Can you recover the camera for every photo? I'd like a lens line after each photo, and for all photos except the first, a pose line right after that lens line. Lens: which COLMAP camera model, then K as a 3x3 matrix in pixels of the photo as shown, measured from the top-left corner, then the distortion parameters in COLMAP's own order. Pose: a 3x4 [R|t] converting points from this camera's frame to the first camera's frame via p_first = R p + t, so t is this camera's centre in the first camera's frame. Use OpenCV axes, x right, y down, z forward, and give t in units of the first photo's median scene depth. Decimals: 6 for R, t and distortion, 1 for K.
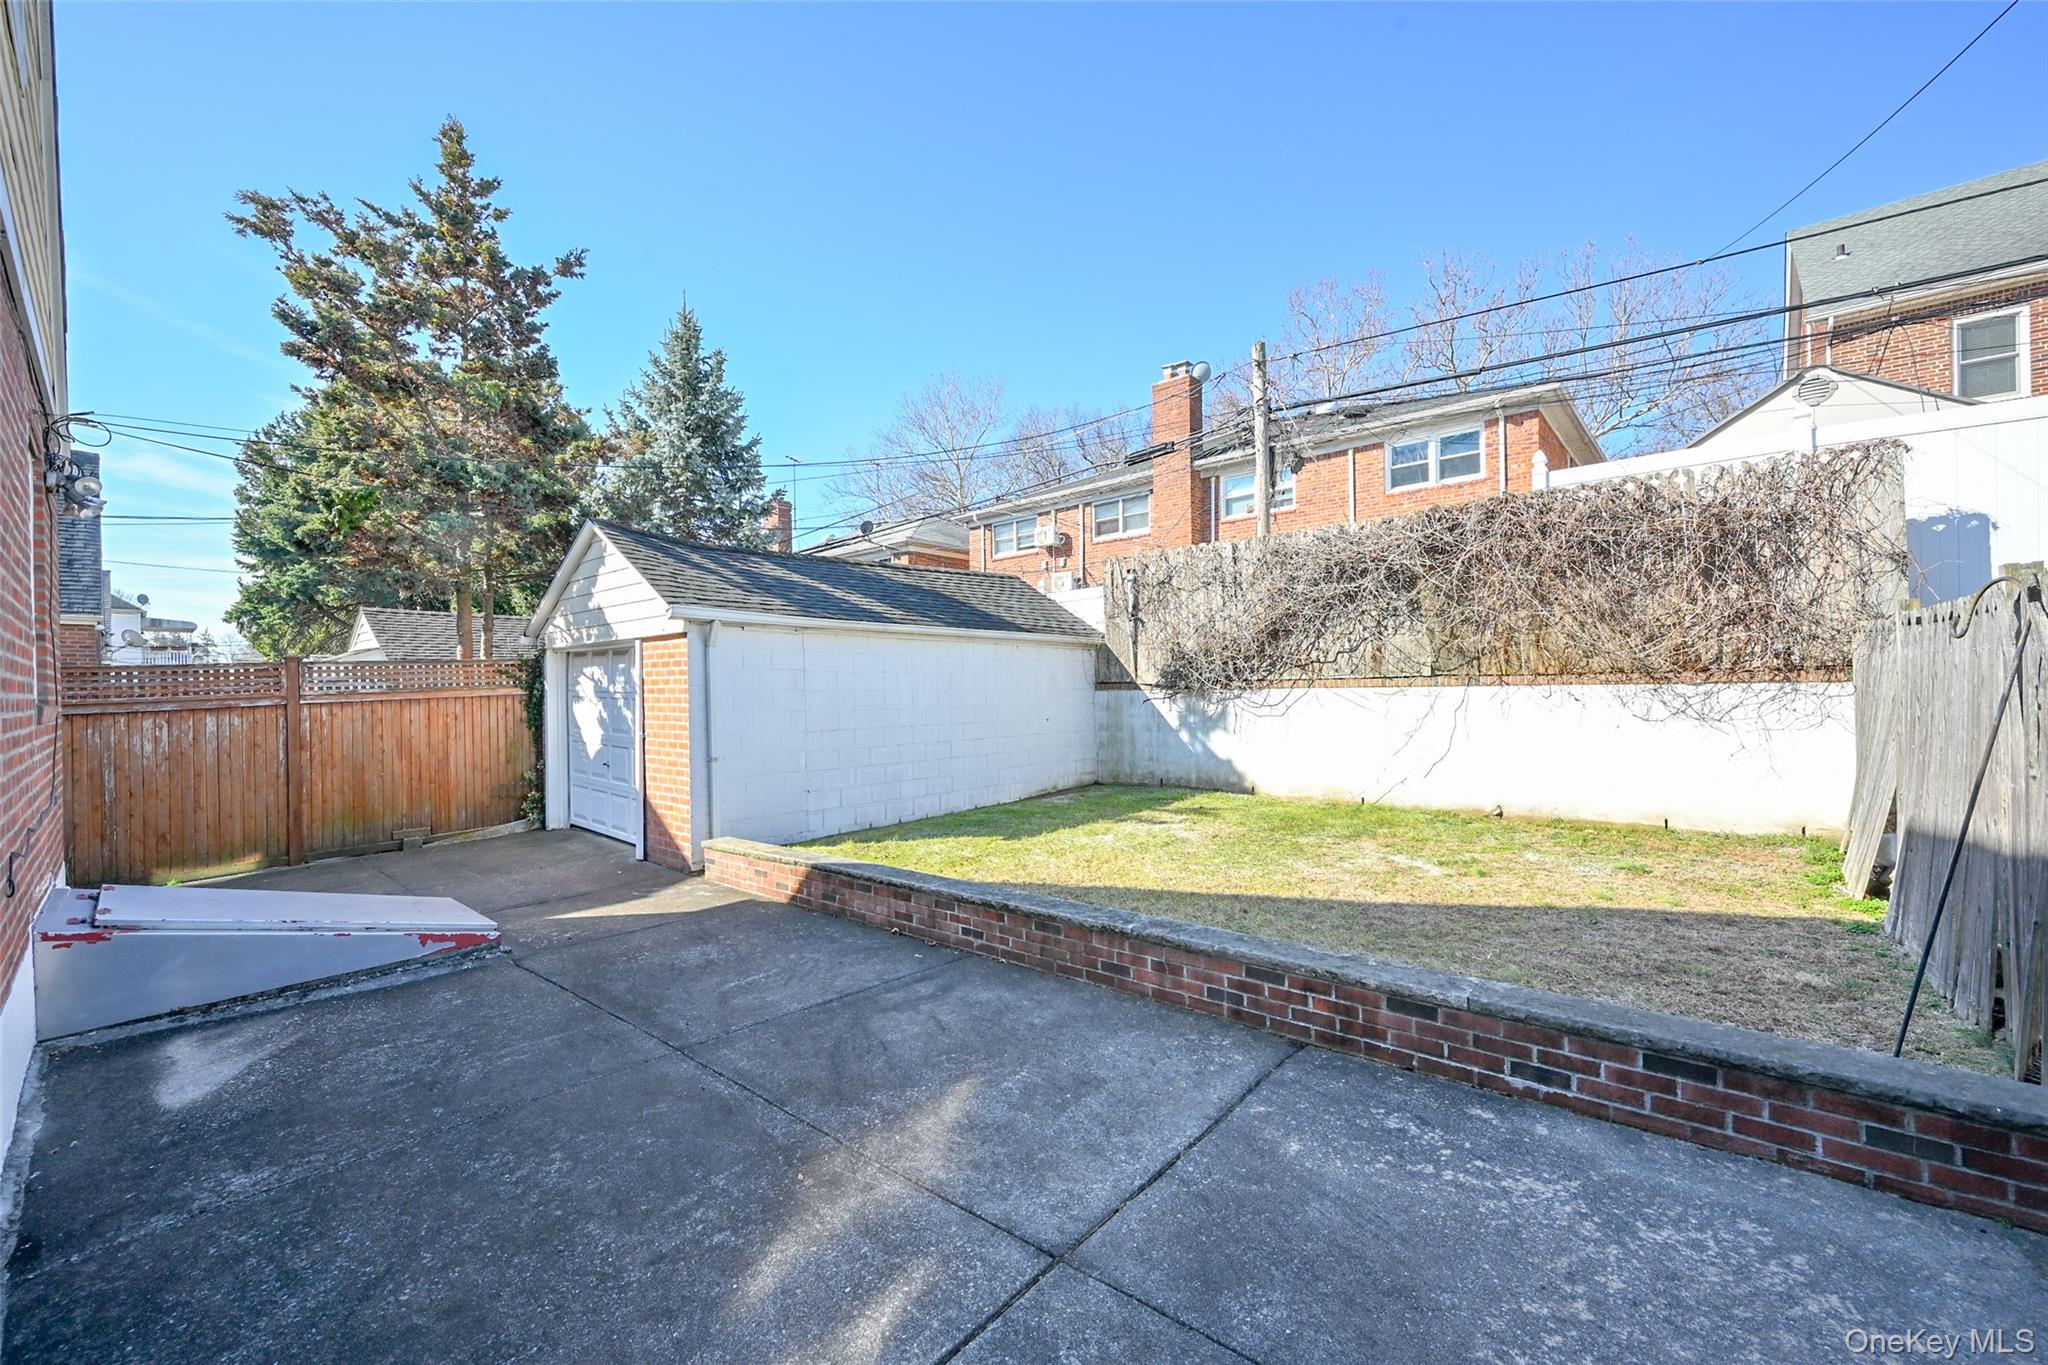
lens RADIAL K [[805.4, 0, 1020.5], [0, 805.4, 685.7], [0, 0, 1]] dist [-0.001628, 0.001250]
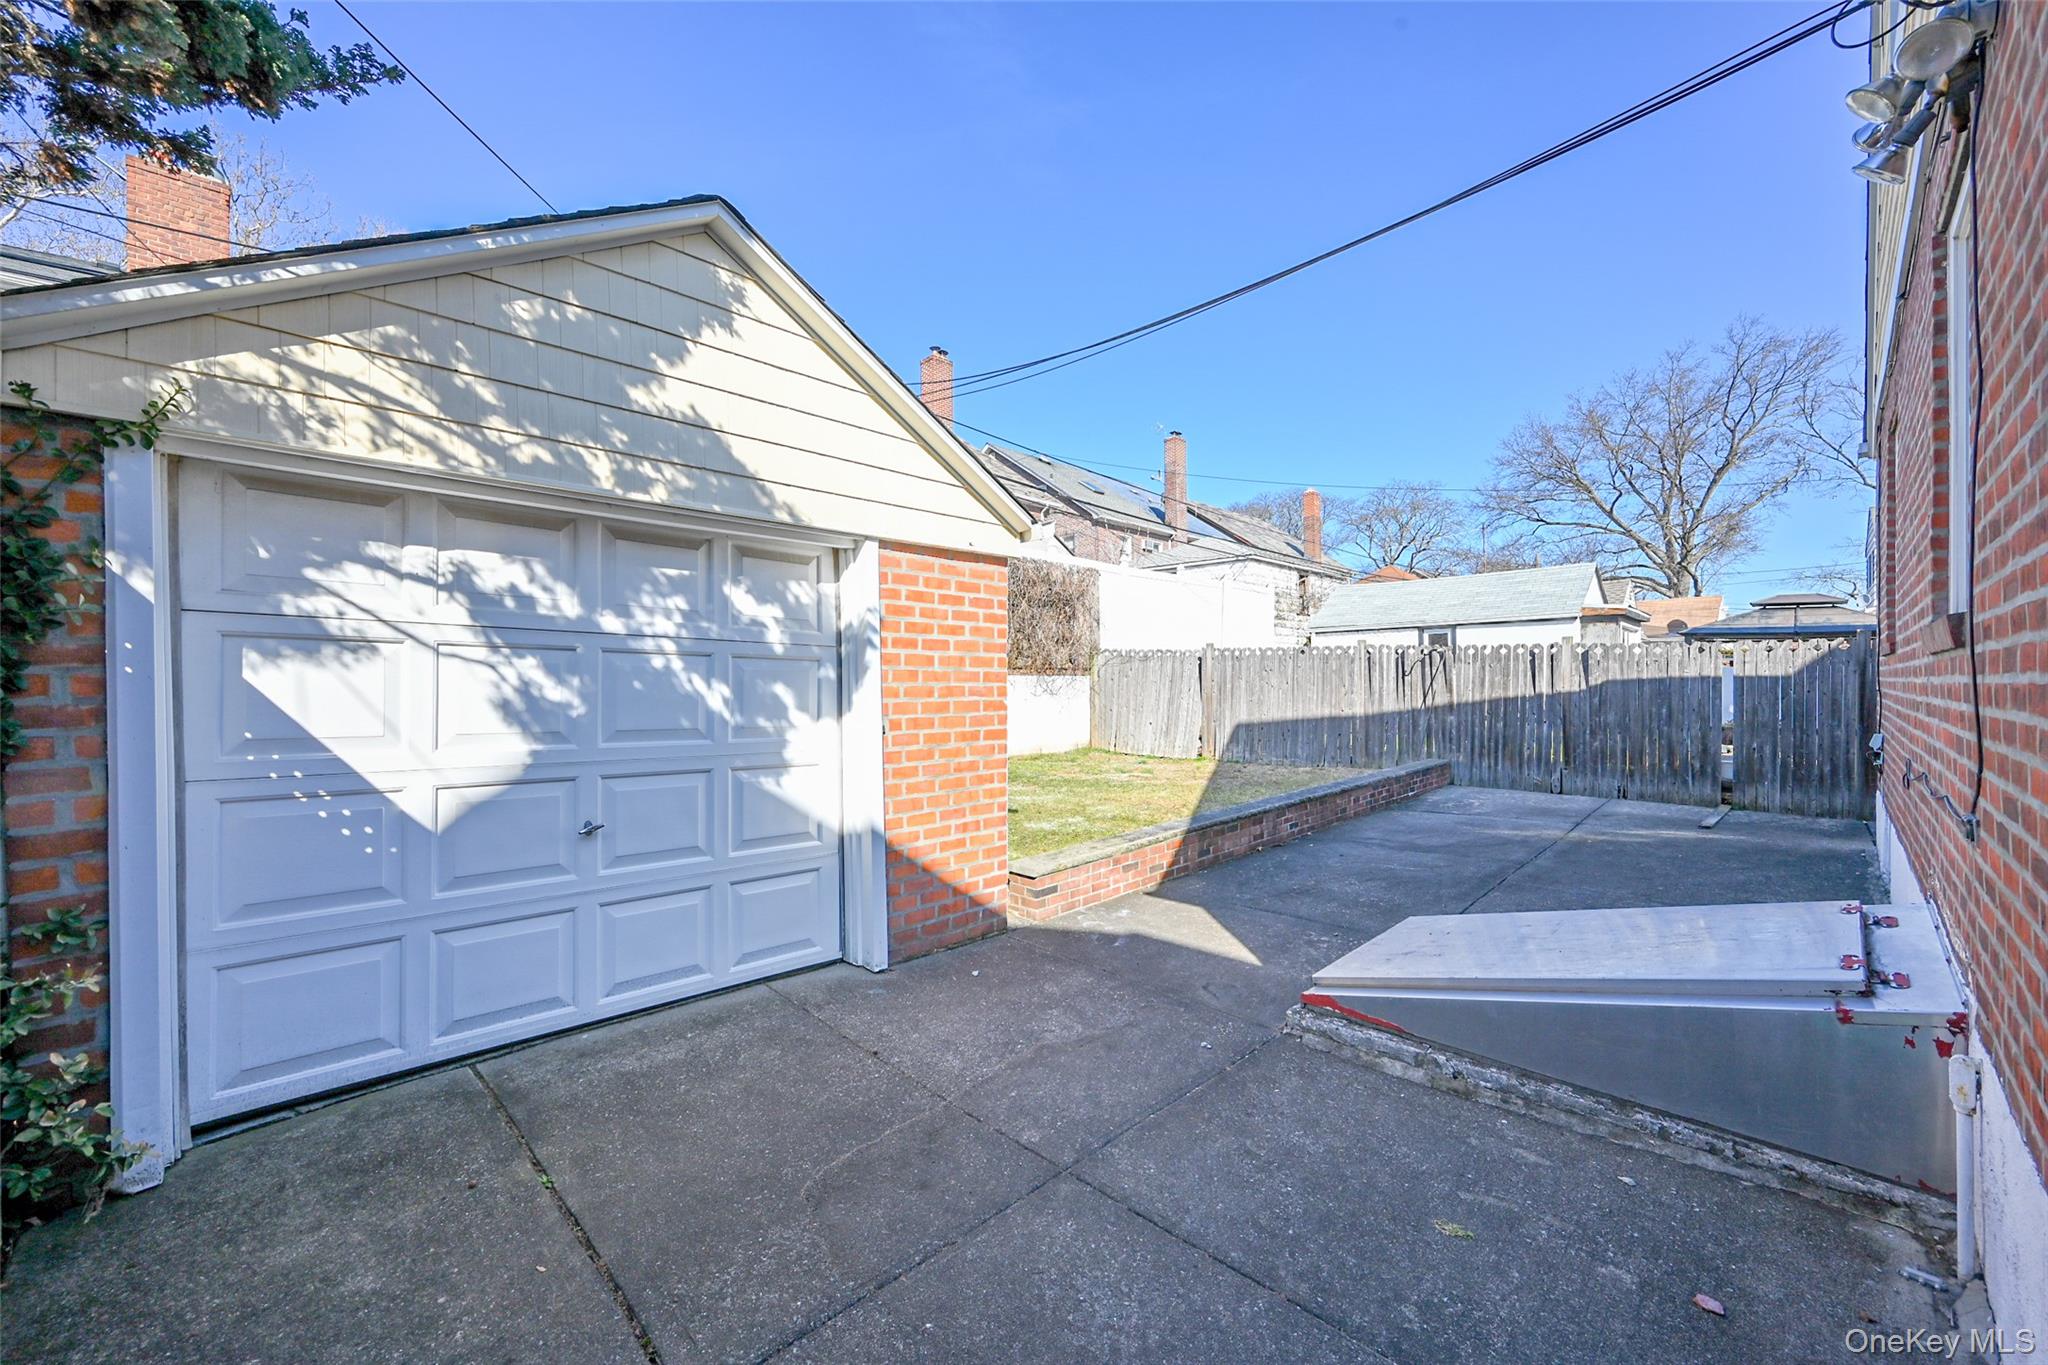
lens RADIAL K [[805.4, 0, 1029.5], [0, 805.4, 682.6], [0, 0, 1]] dist [-0.001628, 0.001250]
pose [[0.050485, 0.015972, 0.998597, -1.165260], [-0.001768, 0.999872, -0.015903, 0.049448], [-0.998723, -0.000963, 0.050507, 1.043913]]
